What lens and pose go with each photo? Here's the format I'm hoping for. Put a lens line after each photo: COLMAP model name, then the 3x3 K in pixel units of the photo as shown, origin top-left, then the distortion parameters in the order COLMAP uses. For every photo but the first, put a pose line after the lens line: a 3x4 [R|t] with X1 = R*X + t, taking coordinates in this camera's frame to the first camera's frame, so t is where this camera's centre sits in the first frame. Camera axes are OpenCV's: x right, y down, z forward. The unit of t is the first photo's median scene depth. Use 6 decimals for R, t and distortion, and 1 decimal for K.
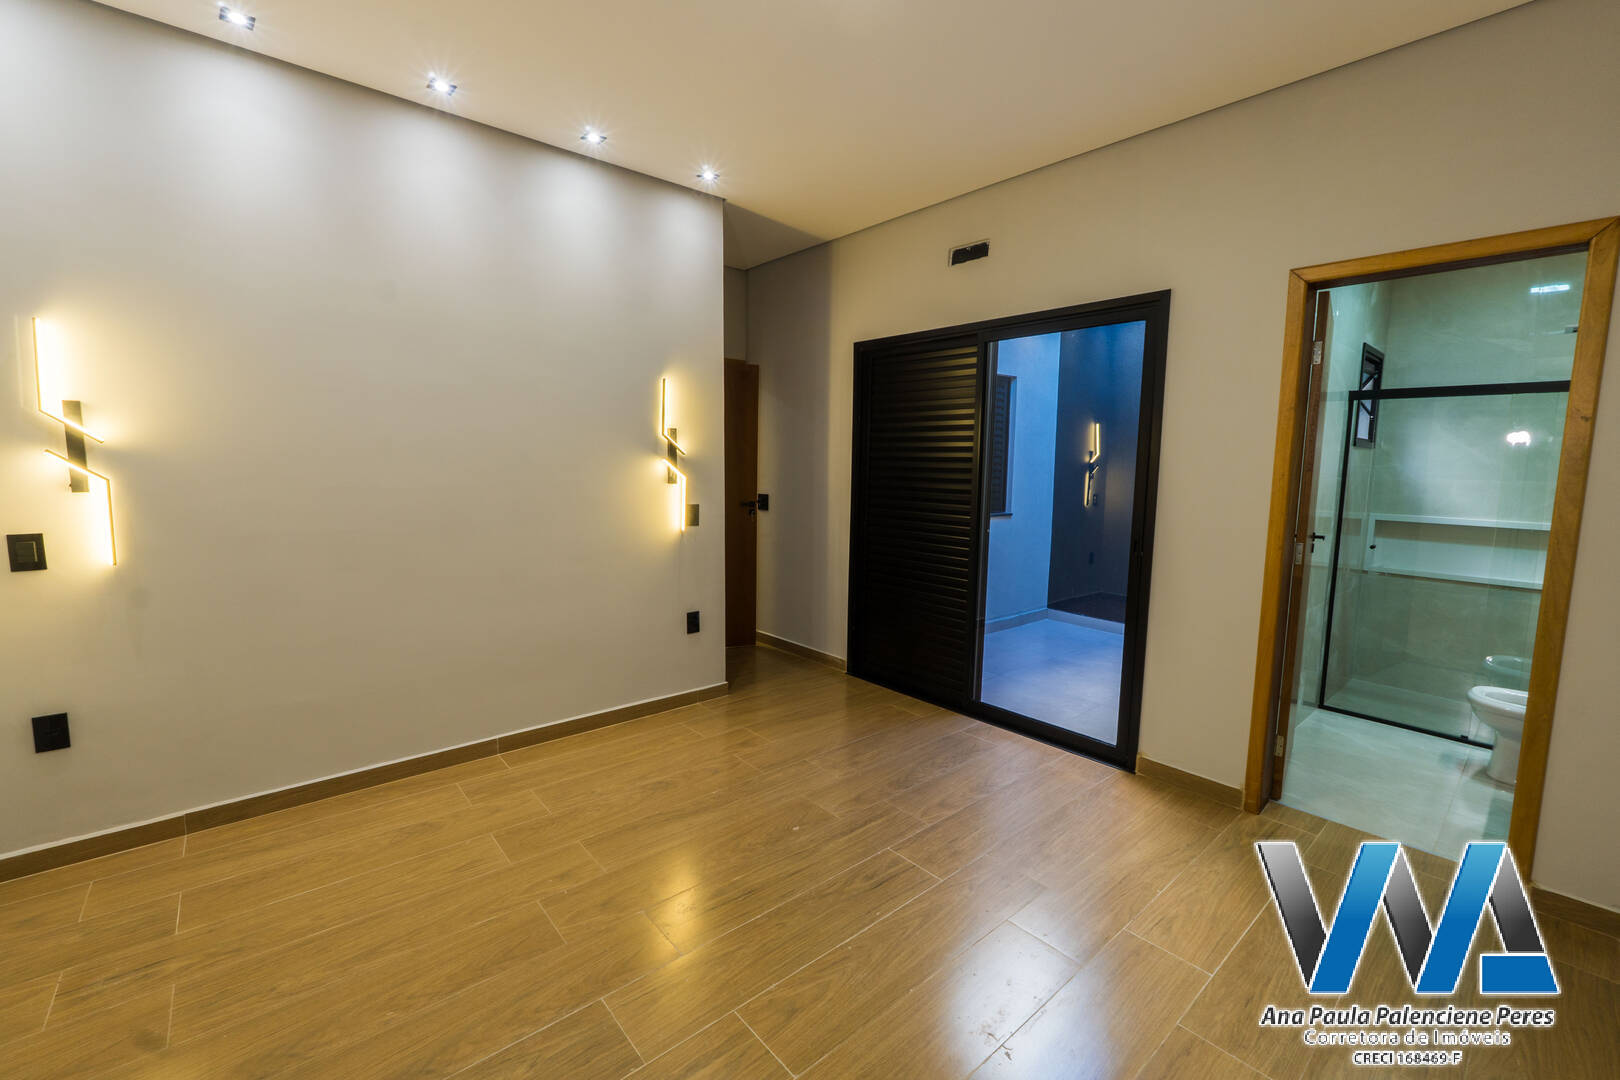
lens RADIAL K [[675.2, 0, 804.2], [0, 675.2, 537.7], [0, 0, 1]] dist [-0.009294, 0.000624]
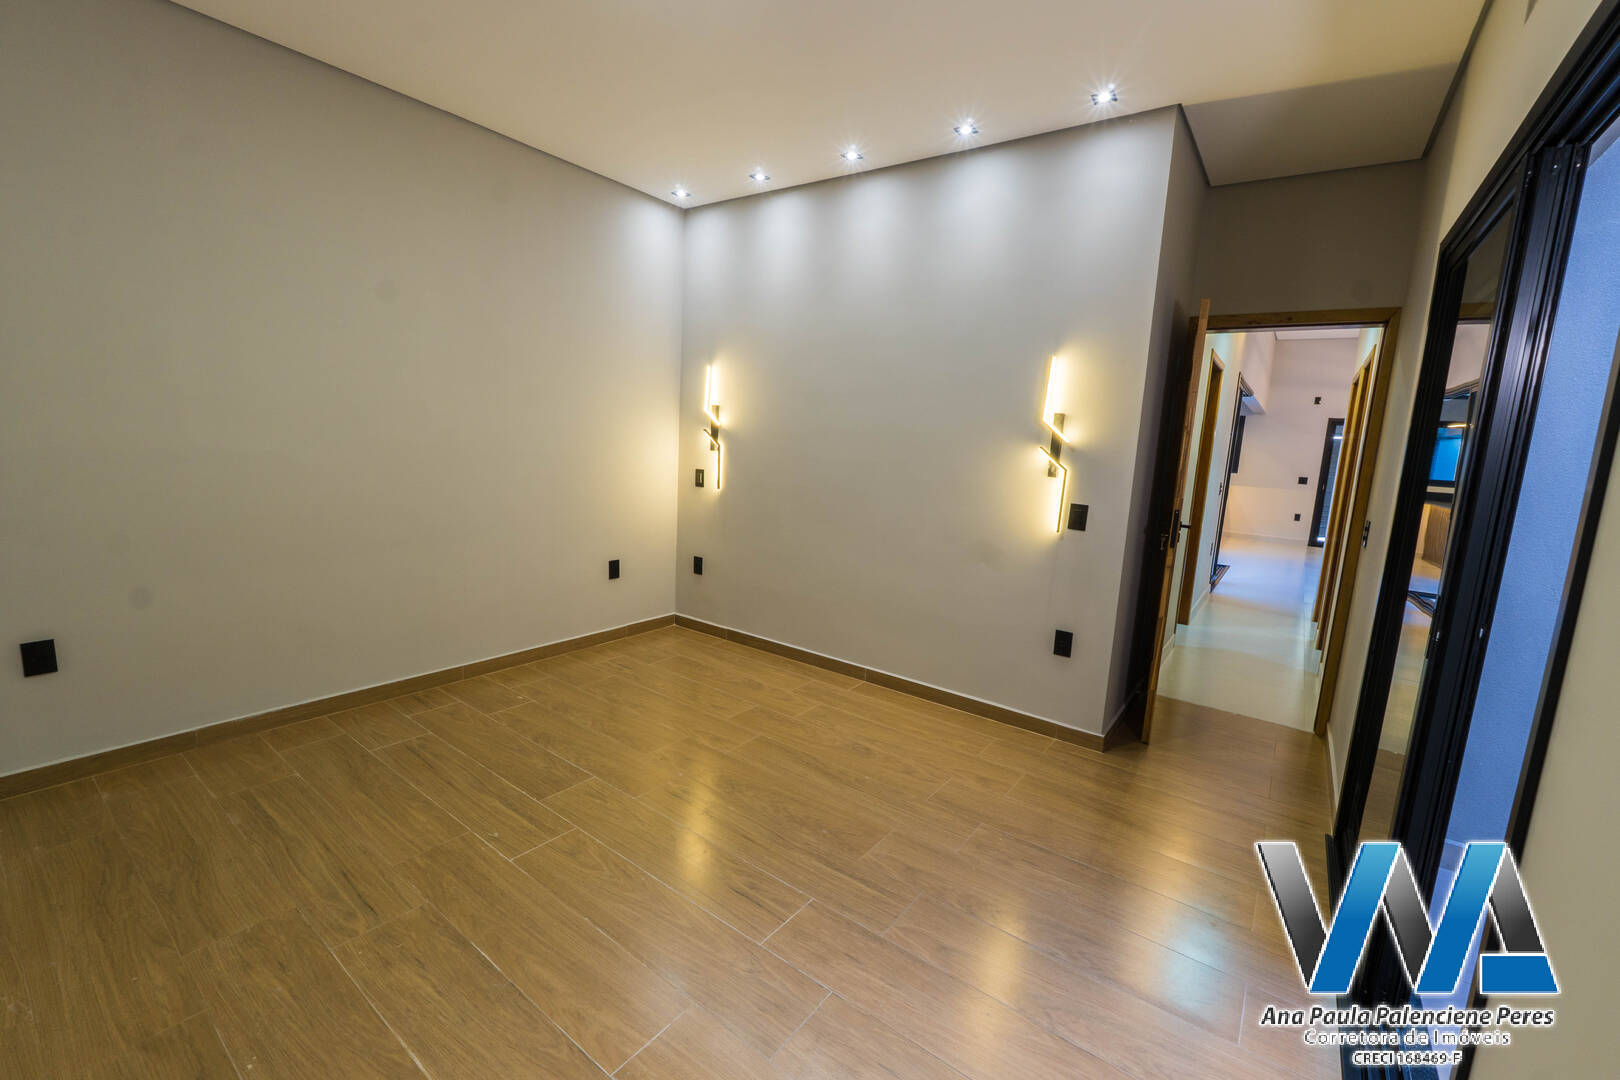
lens RADIAL K [[675.2, 0, 811.0], [0, 675.2, 537.4], [0, 0, 1]] dist [-0.009294, 0.000624]
pose [[0.218696, 0.141407, -0.965493, 0.735872], [-0.161294, 0.981072, 0.107154, -0.057844], [0.962370, 0.132294, 0.237364, 0.627810]]
